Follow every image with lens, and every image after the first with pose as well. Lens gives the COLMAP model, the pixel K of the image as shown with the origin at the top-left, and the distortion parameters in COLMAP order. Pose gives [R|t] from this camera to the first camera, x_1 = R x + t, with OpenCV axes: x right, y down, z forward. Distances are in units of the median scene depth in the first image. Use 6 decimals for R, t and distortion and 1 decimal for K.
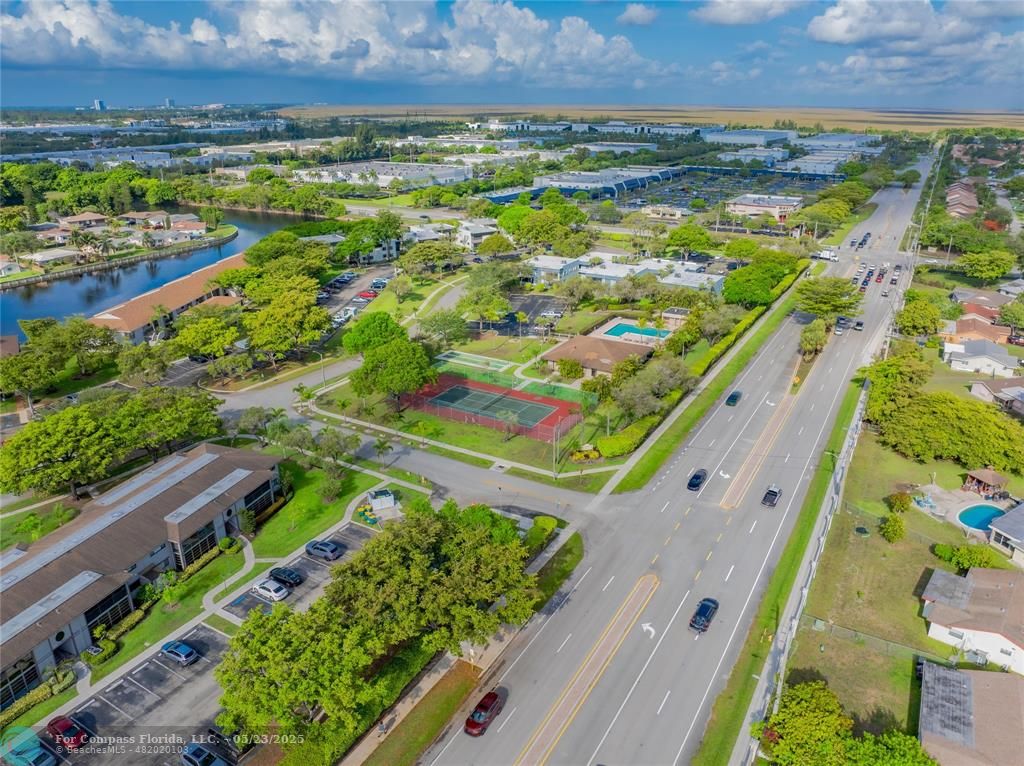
lens RADIAL K [[746.1, 0, 512.0], [0, 746.1, 383.0], [0, 0, 1]] dist [-0.050734, 0.034611]
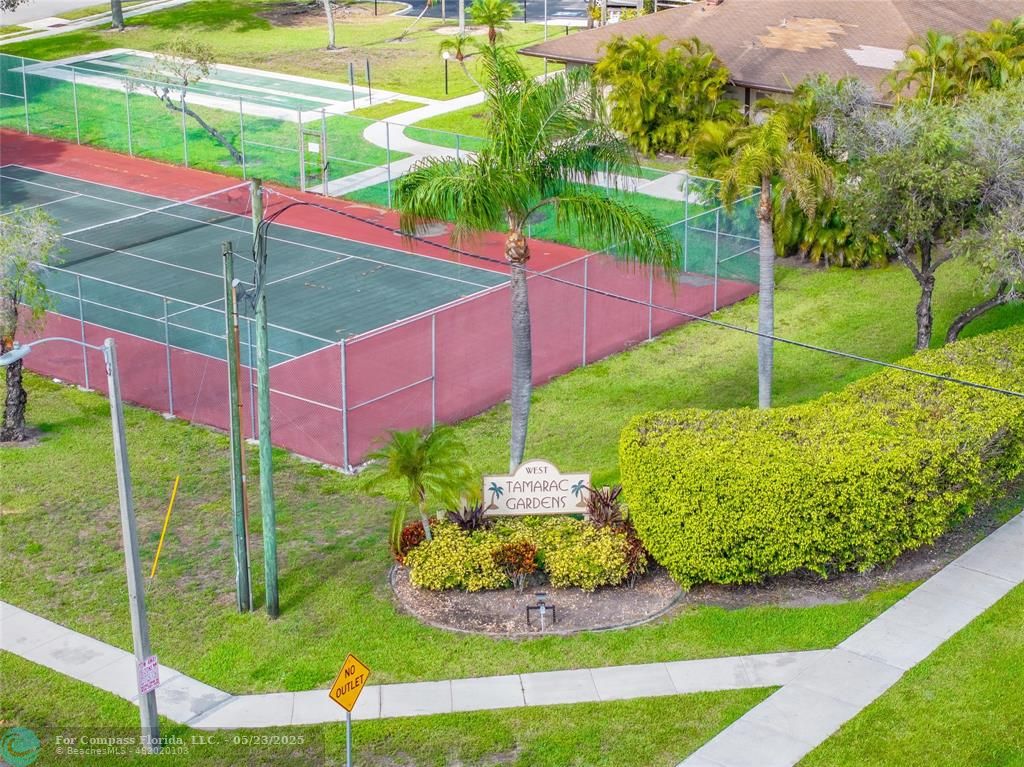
lens RADIAL K [[2199.0, 0, 512.0], [0, 2199.0, 383.5], [0, 0, 1]] dist [-0.212737, 1.663774]
pose [[0.992130, 0.035114, -0.120187, 0.139094], [-0.036716, 0.999264, -0.011148, 0.073784], [0.119707, 0.015473, 0.992689, 0.654847]]
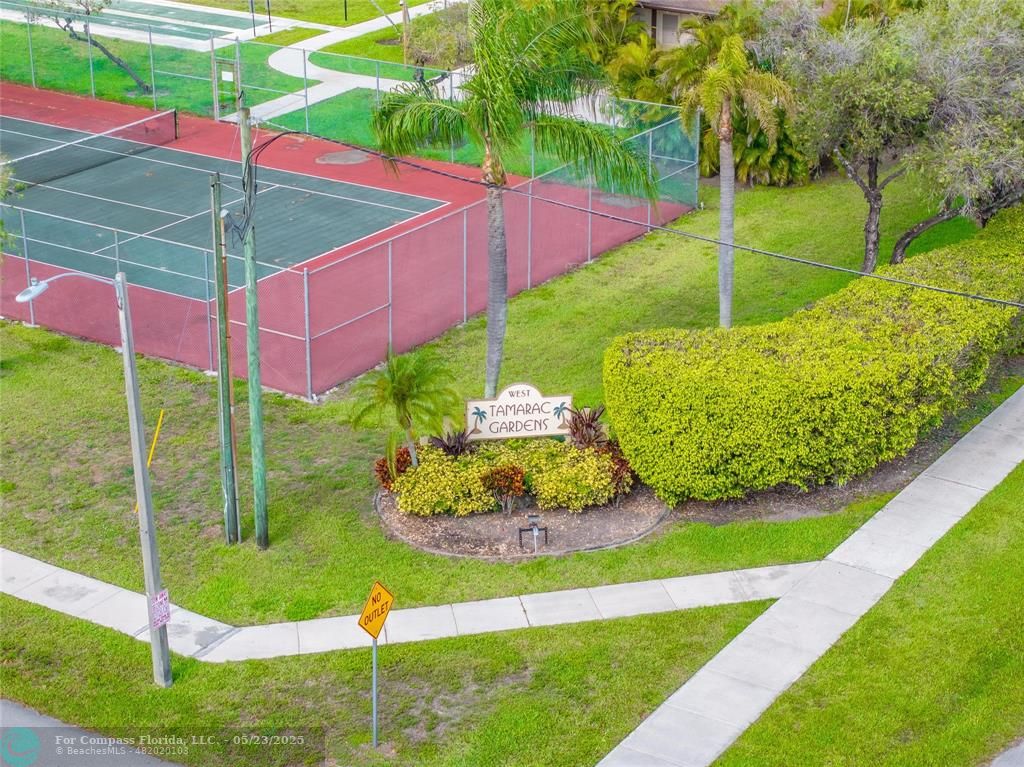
lens RADIAL K [[2199.0, 0, 512.0], [0, 2199.0, 383.5], [0, 0, 1]] dist [-0.212737, 1.663774]
pose [[0.999190, 0.012027, -0.038398, 0.113550], [-0.011210, 0.999708, 0.021401, 0.074384], [0.038644, -0.020953, 0.999033, 0.650572]]
